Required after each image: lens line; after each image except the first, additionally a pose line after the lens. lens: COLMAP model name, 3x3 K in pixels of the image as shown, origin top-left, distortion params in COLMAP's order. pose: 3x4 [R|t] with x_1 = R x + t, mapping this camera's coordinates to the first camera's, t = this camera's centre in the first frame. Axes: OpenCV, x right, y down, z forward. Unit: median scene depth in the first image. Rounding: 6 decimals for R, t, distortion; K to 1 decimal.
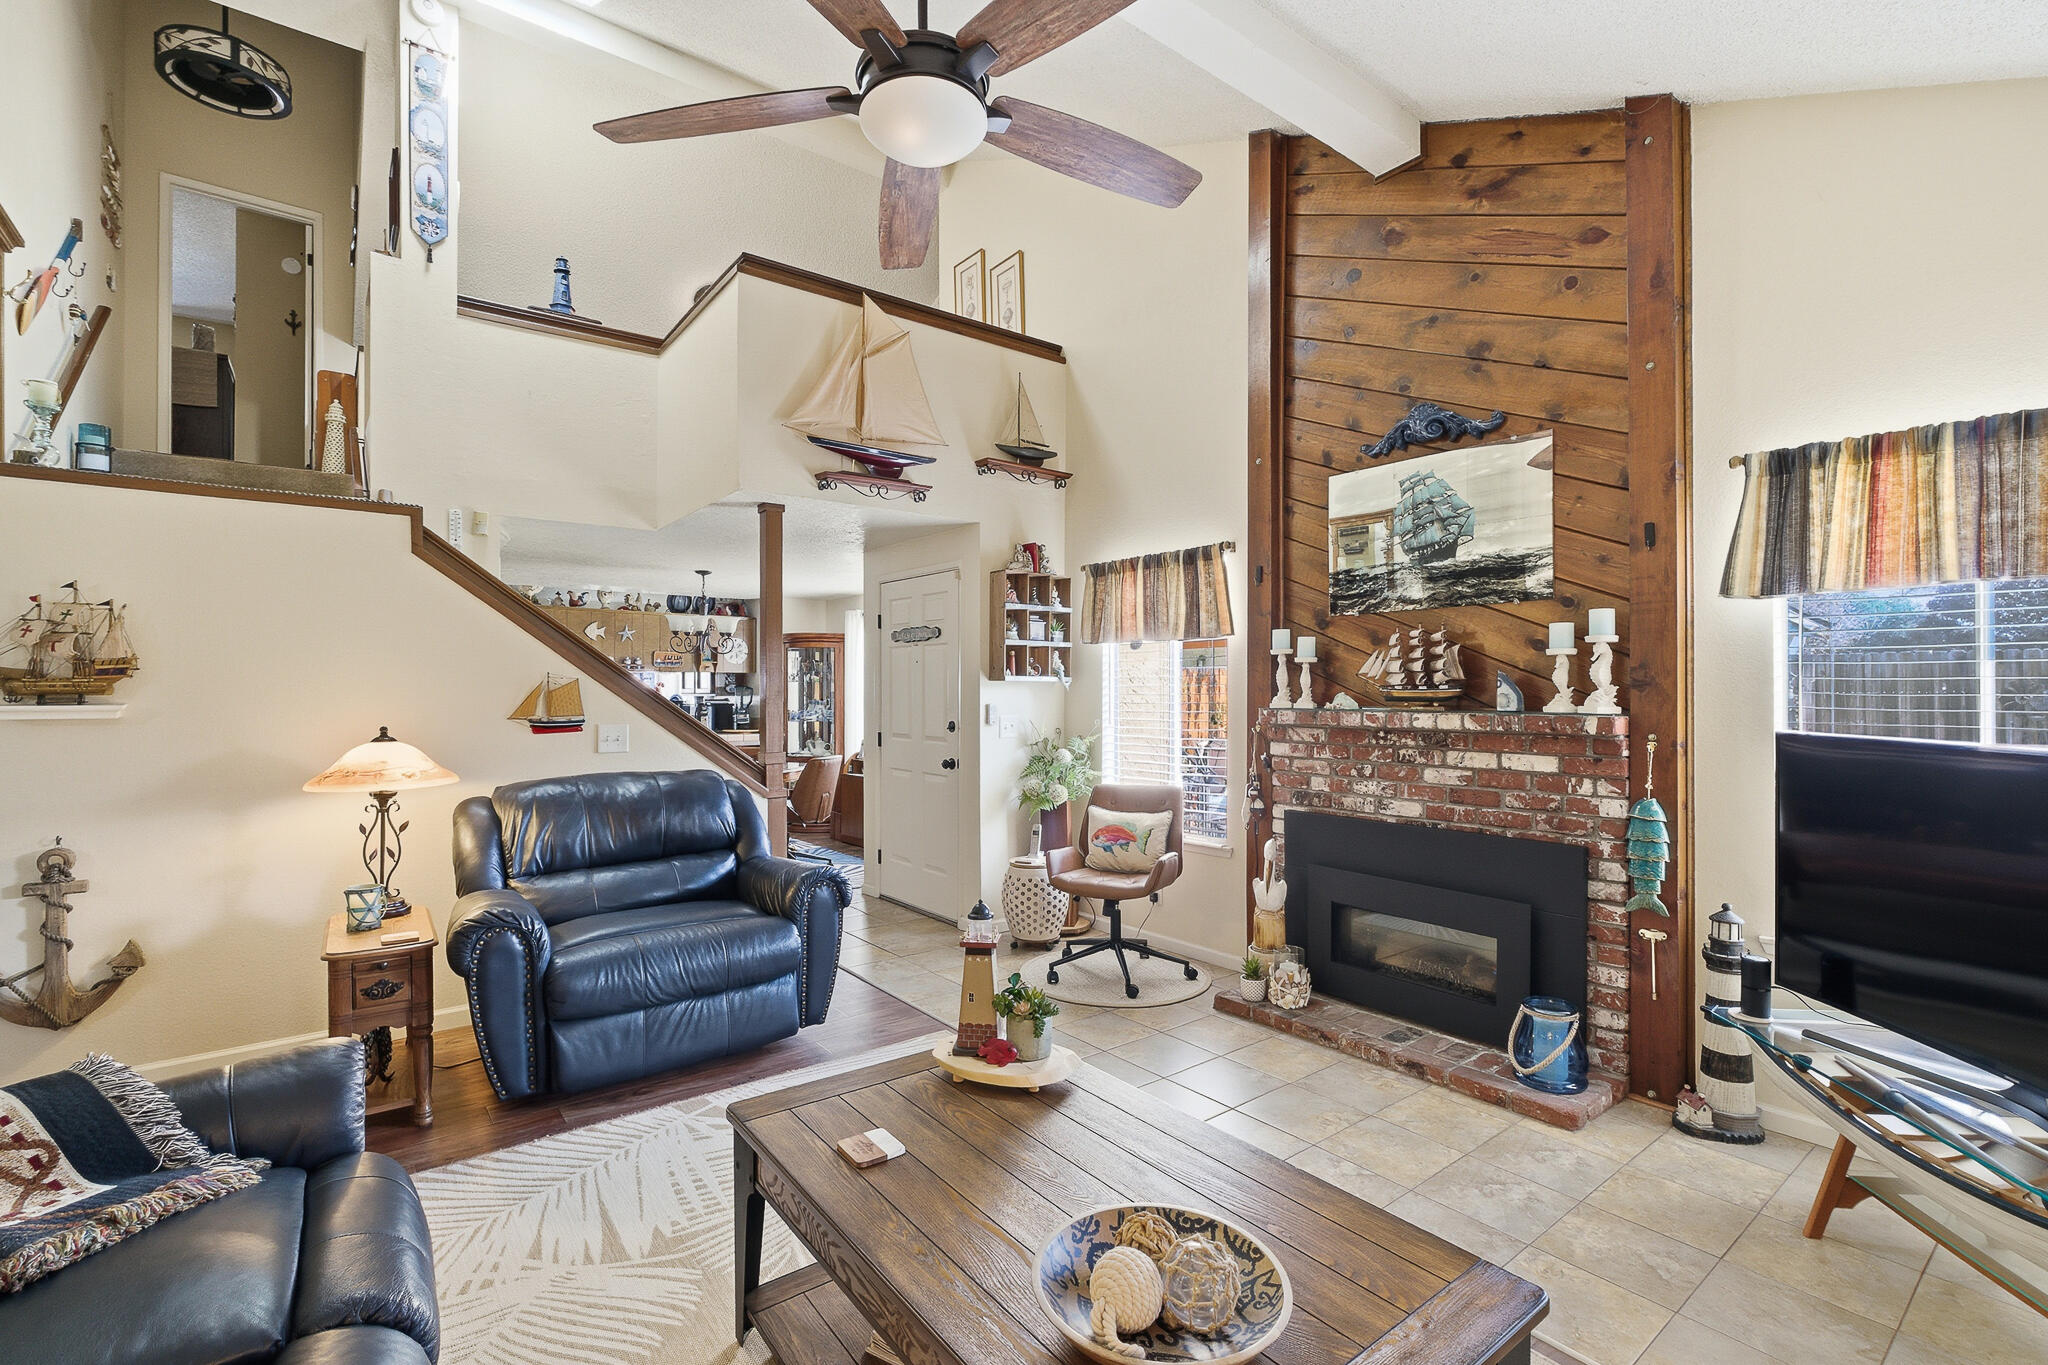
lens RADIAL K [[891.1, 0, 1027.7], [0, 891.1, 690.0], [0, 0, 1]] dist [-0.014853, 0.003216]
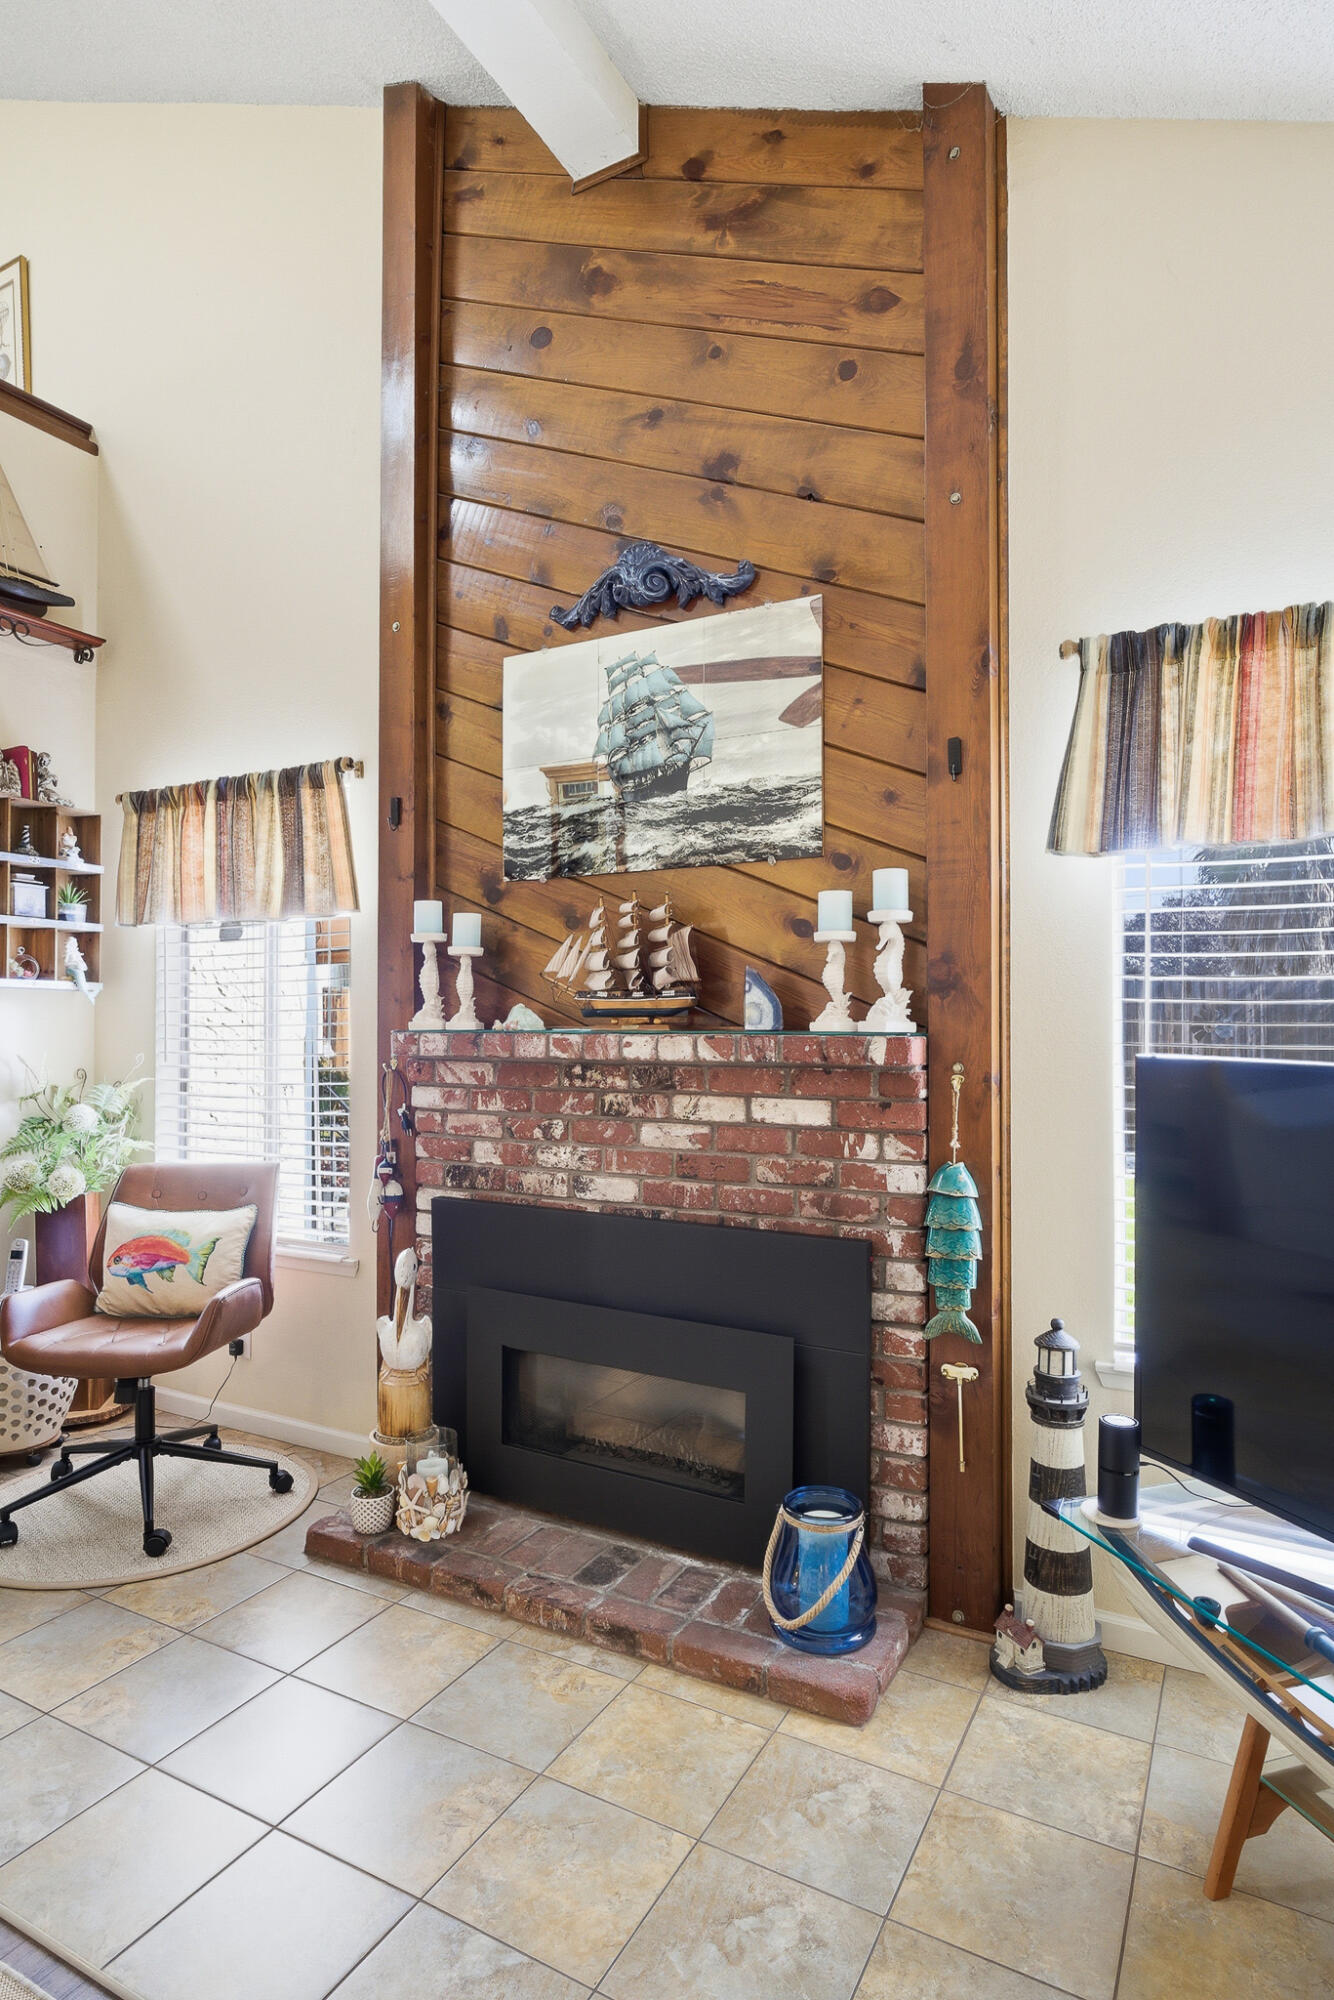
lens RADIAL K [[1053.5, 0, 669.0], [0, 1053.5, 1015.2], [0, 0, 1]] dist [-0.014592, 0.000151]
pose [[0.913576, 0.002663, 0.406660, 0.174392], [-0.000708, 0.999987, -0.004960, 0.016610], [-0.406668, 0.004243, 0.913566, 0.336401]]
